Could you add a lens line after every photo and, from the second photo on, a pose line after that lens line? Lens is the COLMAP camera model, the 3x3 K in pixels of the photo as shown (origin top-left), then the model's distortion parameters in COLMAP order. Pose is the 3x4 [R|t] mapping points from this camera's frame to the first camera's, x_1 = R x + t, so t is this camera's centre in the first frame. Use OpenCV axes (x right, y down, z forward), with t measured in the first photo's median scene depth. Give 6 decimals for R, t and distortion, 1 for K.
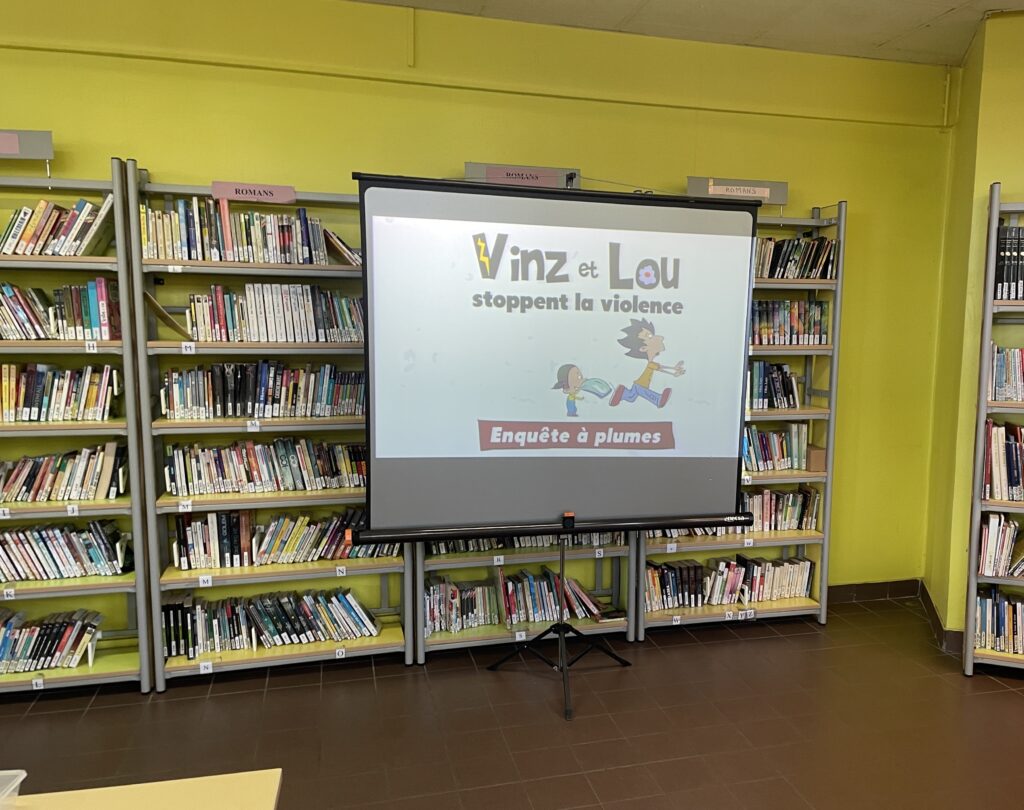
lens RADIAL K [[784.1, 0, 508.7], [0, 784.1, 405.6], [0, 0, 1]] dist [0.000365, 0.001802]
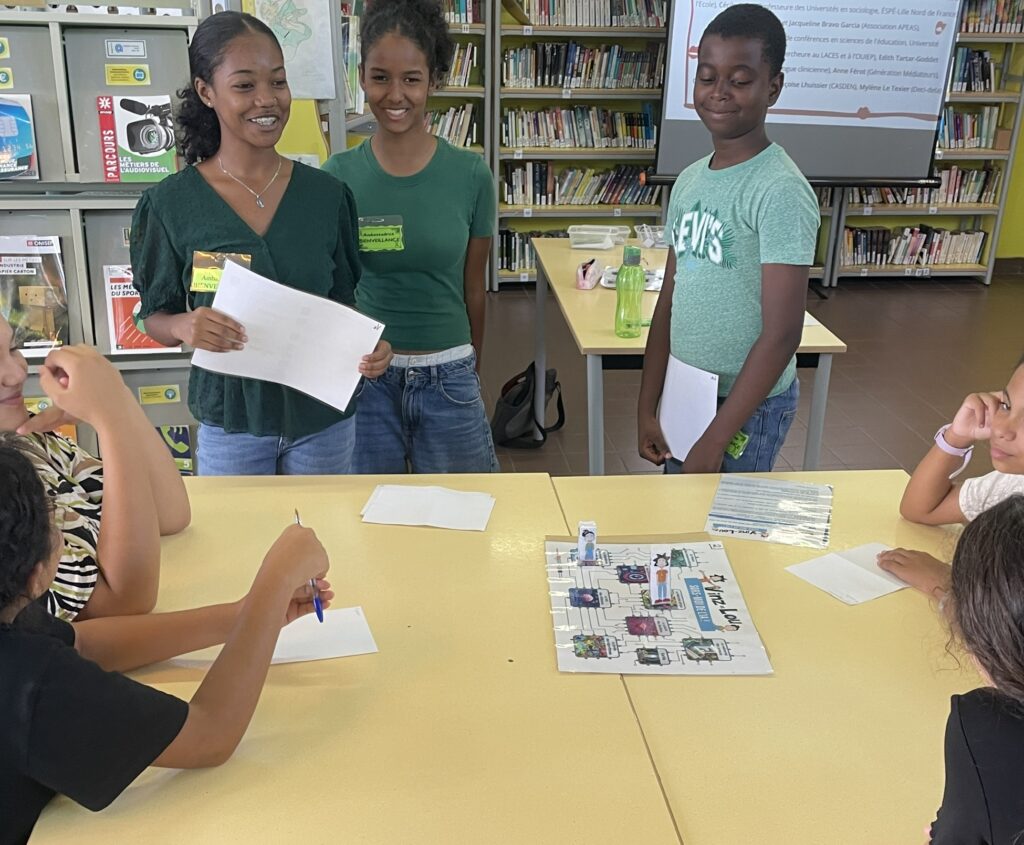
lens RADIAL K [[1074.4, 0, 515.5], [0, 1074.4, 426.0], [0, 0, 1]] dist [0.012341, 0.000000]
pose [[0.998122, 0.034820, -0.050406, -0.278748], [-0.019169, 0.958971, 0.282856, 0.047973], [0.058187, -0.281359, 0.957837, -0.832080]]
